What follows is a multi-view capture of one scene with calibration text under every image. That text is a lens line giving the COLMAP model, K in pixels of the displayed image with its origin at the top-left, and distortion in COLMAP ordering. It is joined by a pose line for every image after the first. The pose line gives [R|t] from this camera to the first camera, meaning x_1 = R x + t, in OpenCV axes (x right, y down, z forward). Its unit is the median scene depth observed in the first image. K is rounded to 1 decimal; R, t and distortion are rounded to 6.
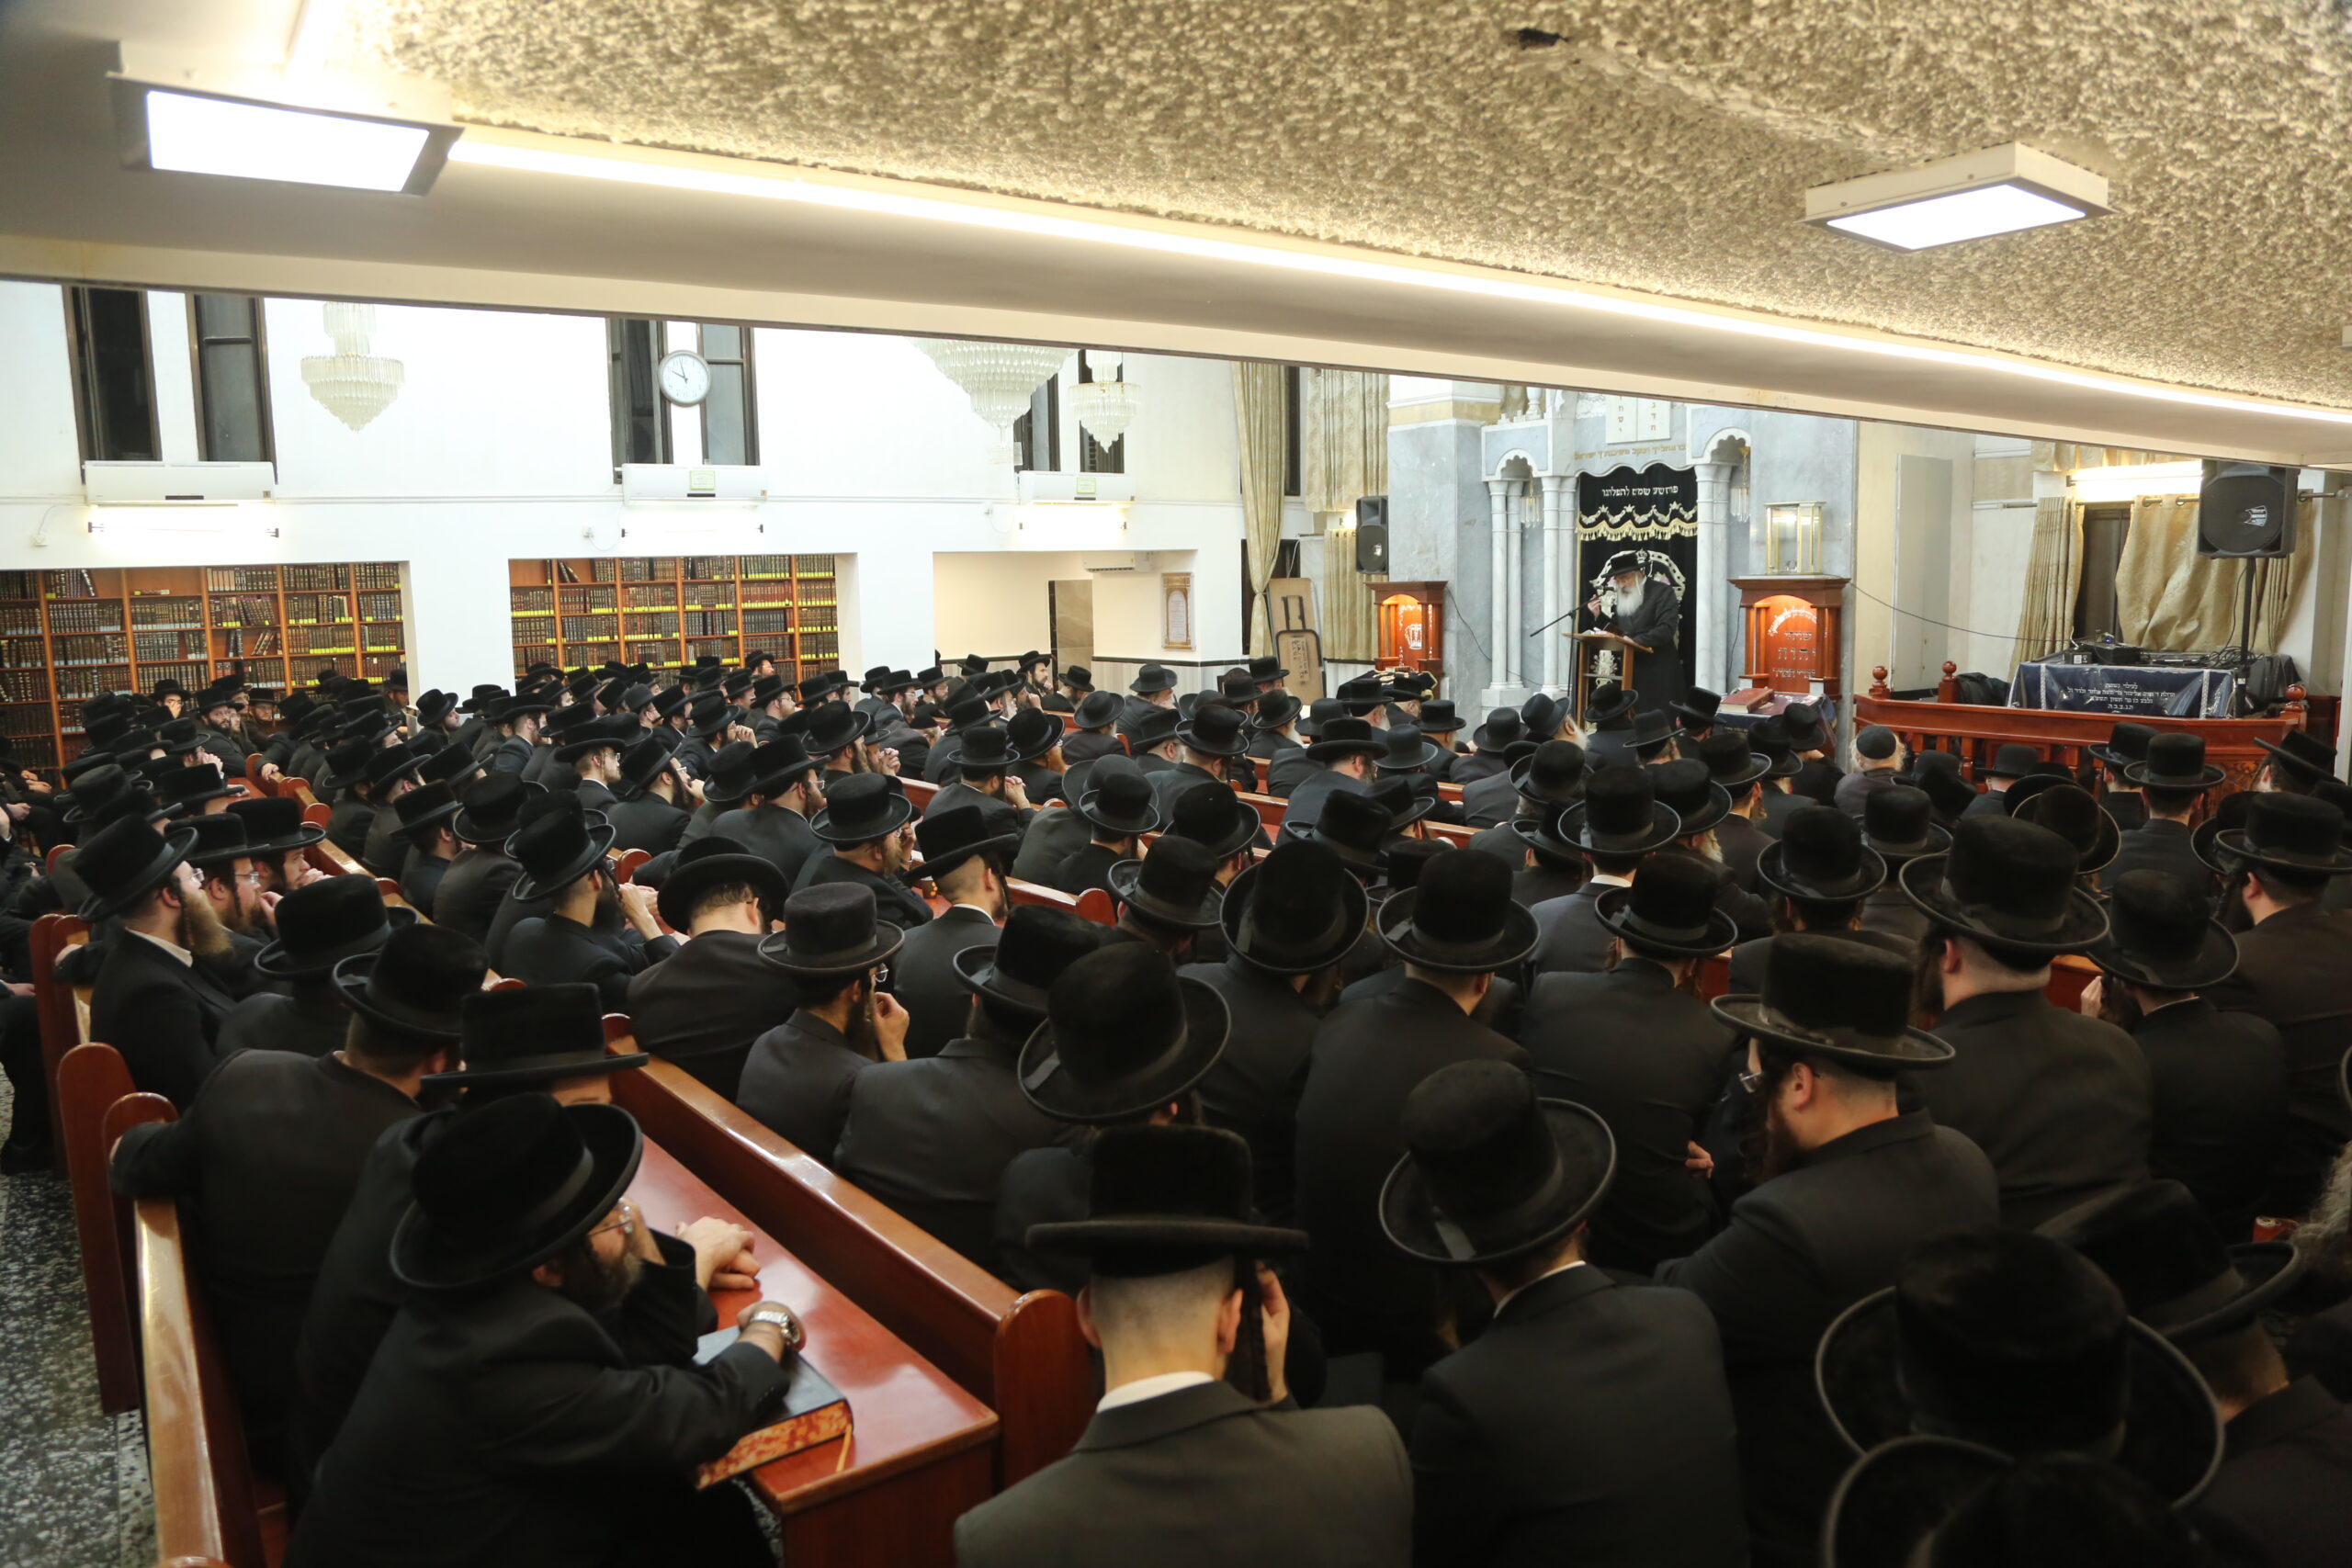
lens RADIAL K [[1566.1, 0, 1171.0], [0, 1566.1, 807.4], [0, 0, 1]] dist [-0.129496, 0.076814]
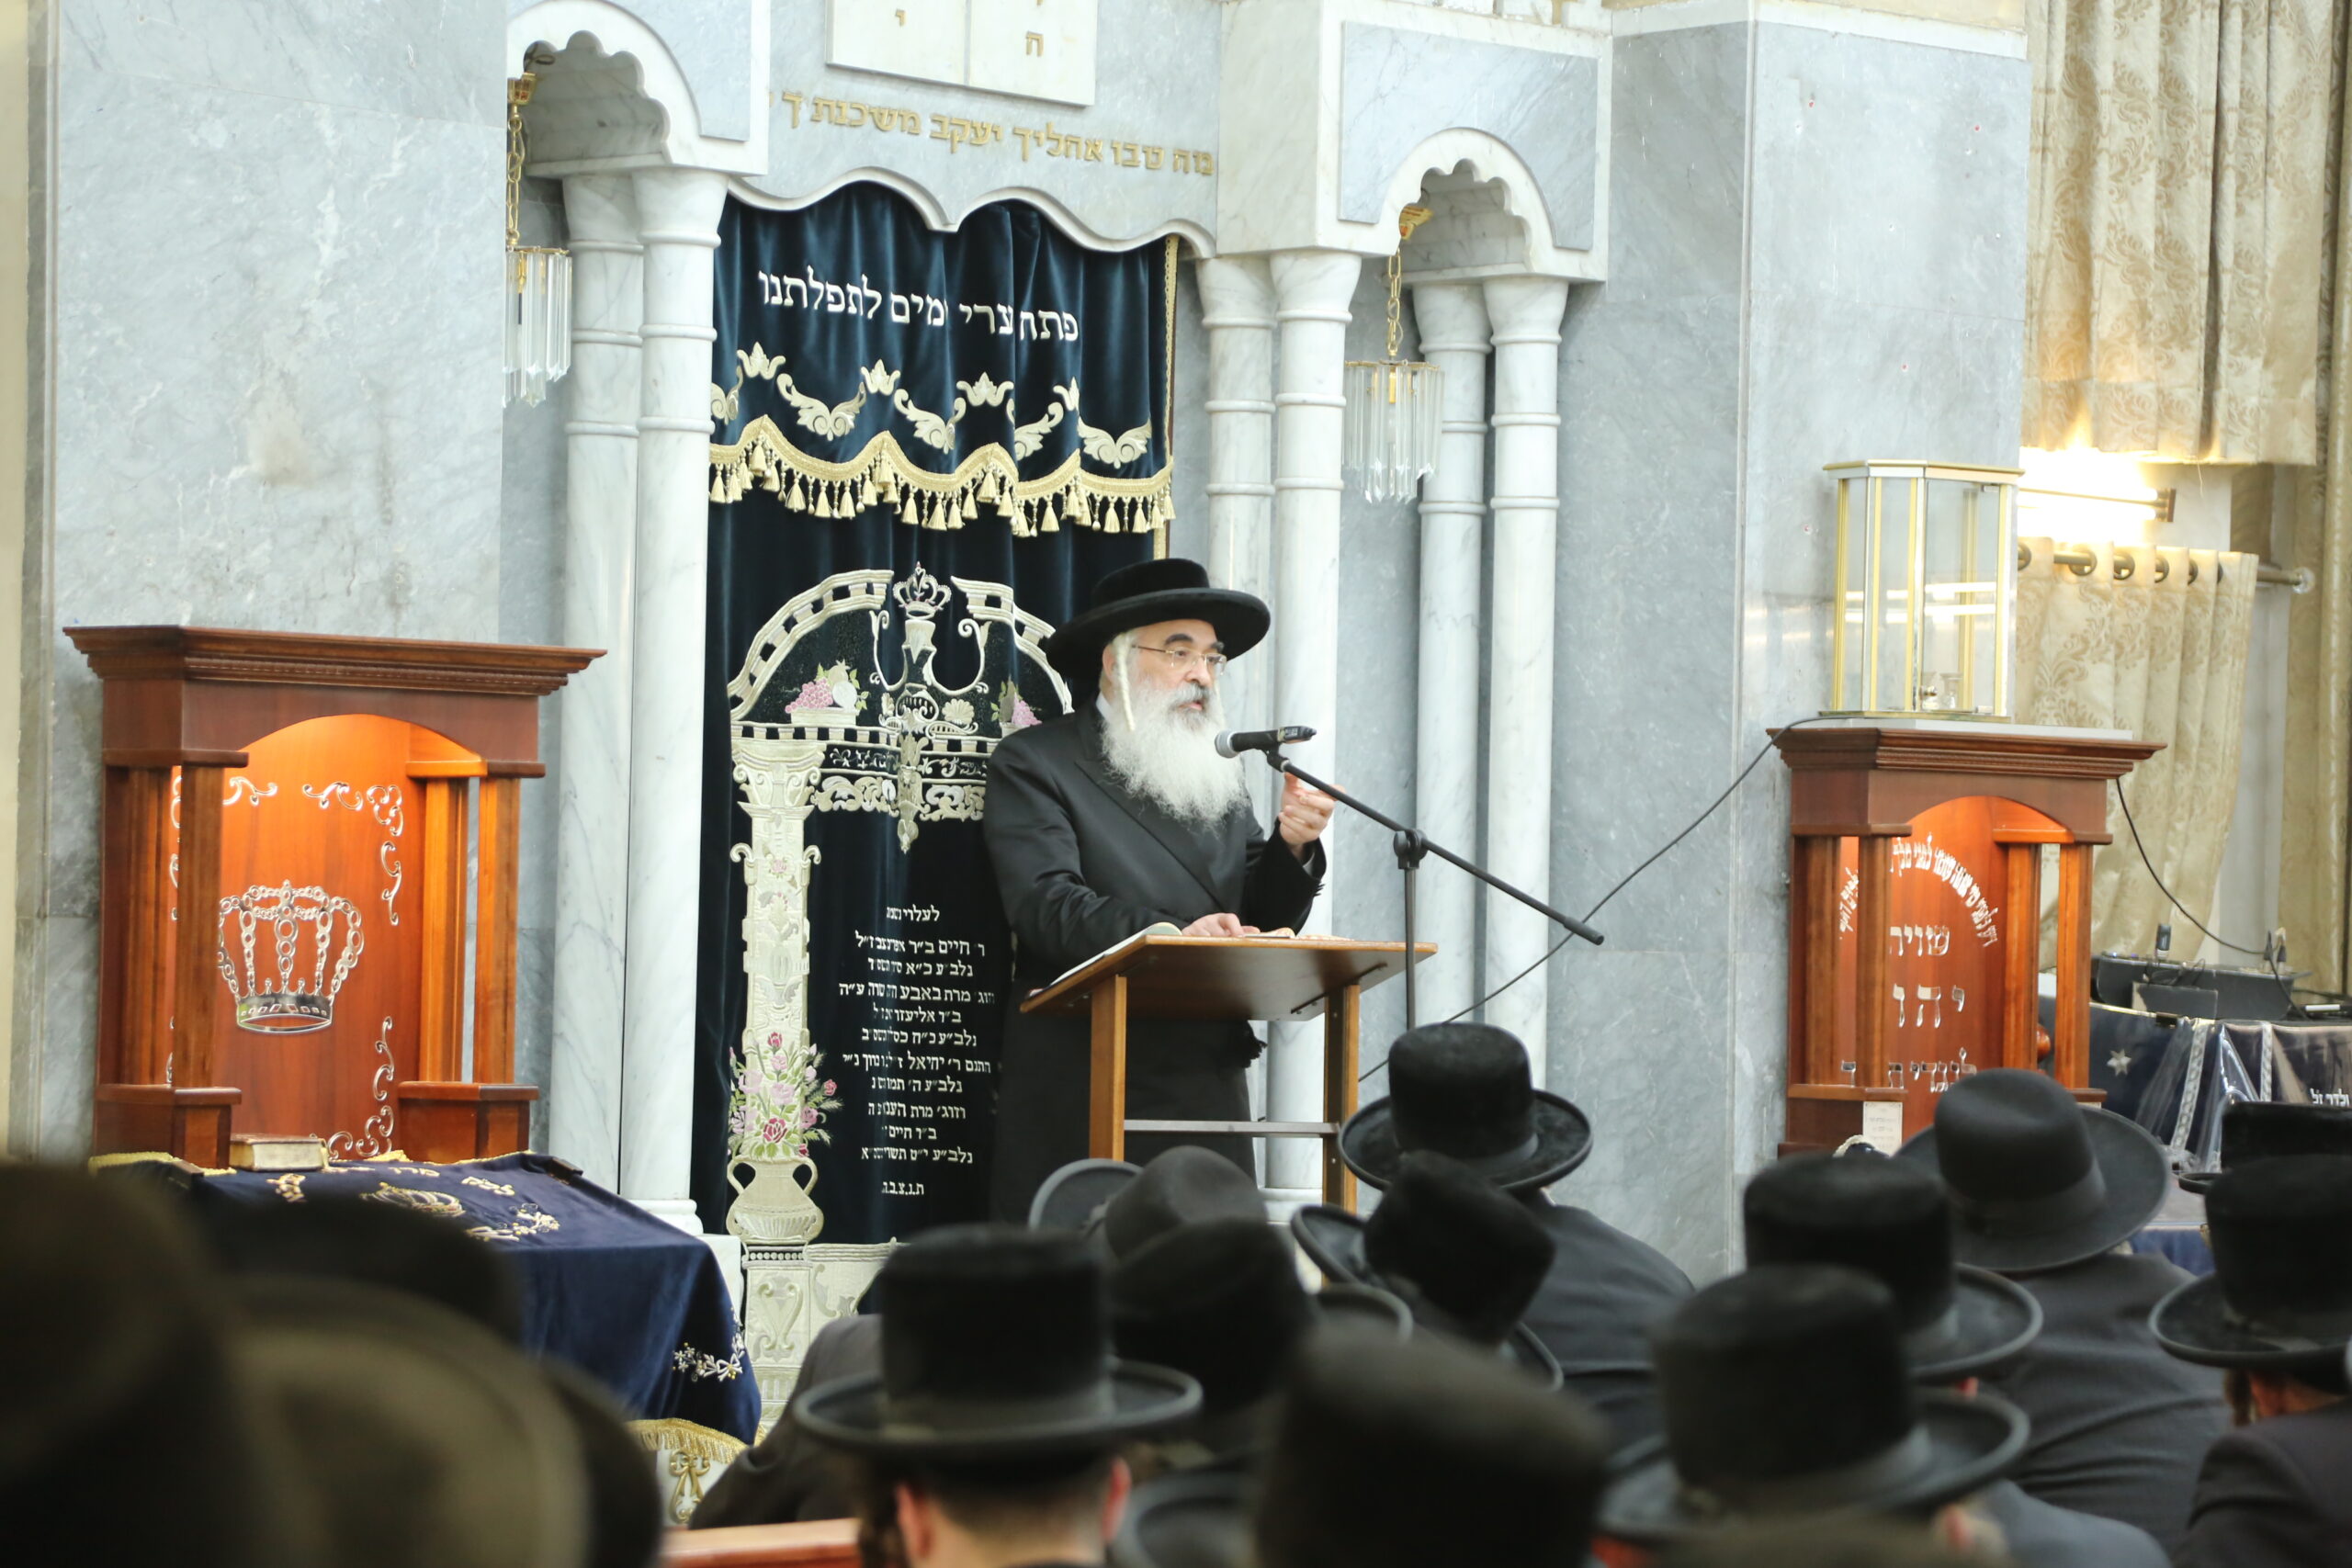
lens RADIAL K [[6586.6, 0, 1175.0], [0, 6586.6, 800.1], [0, 0, 1]] dist [0.700103, -0.149498]
pose [[-0.162802, 0.038688, 0.985900, -0.757555], [0.123275, 0.992199, -0.018579, -0.130429], [-0.978927, 0.118512, -0.166302, 1.322400]]
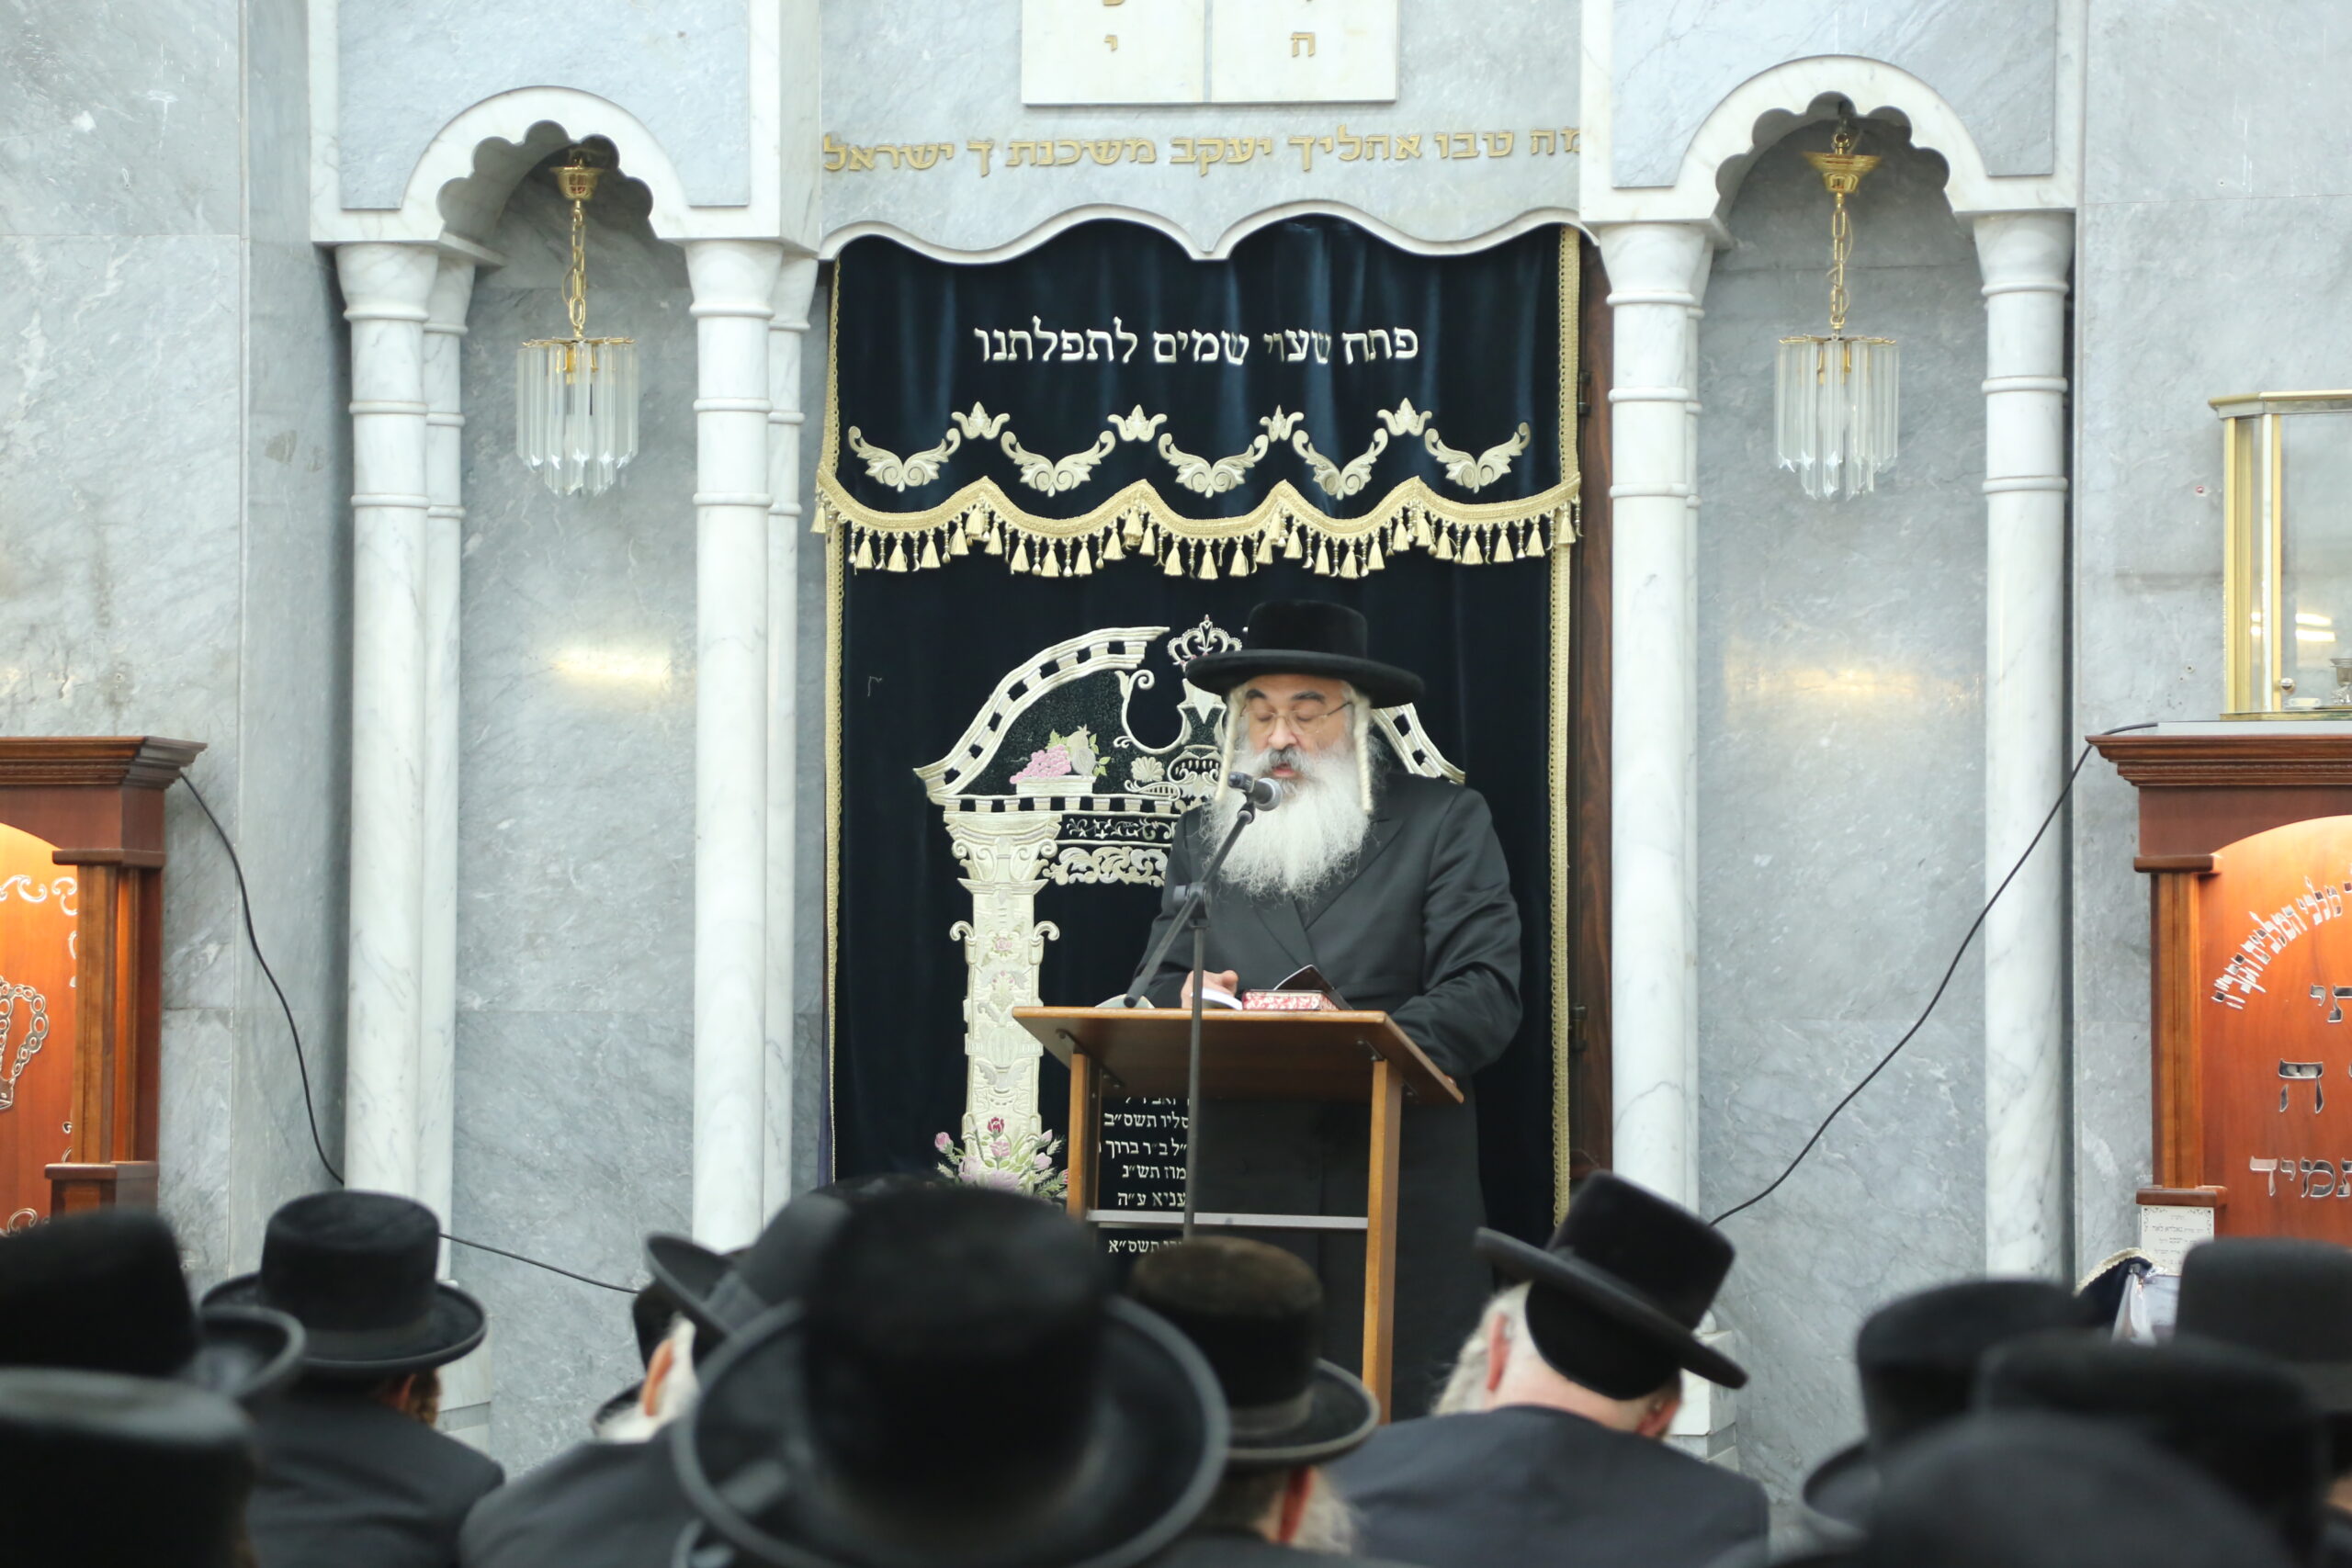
lens RADIAL K [[6586.6, 0, 1175.0], [0, 6586.6, 800.1], [0, 0, 1]] dist [0.700103, -0.149498]
pose [[0.717054, 0.048272, 0.695344, -0.375322], [0.078417, 0.985678, -0.149294, -0.011331], [-0.692592, 0.161579, 0.702999, 0.442206]]
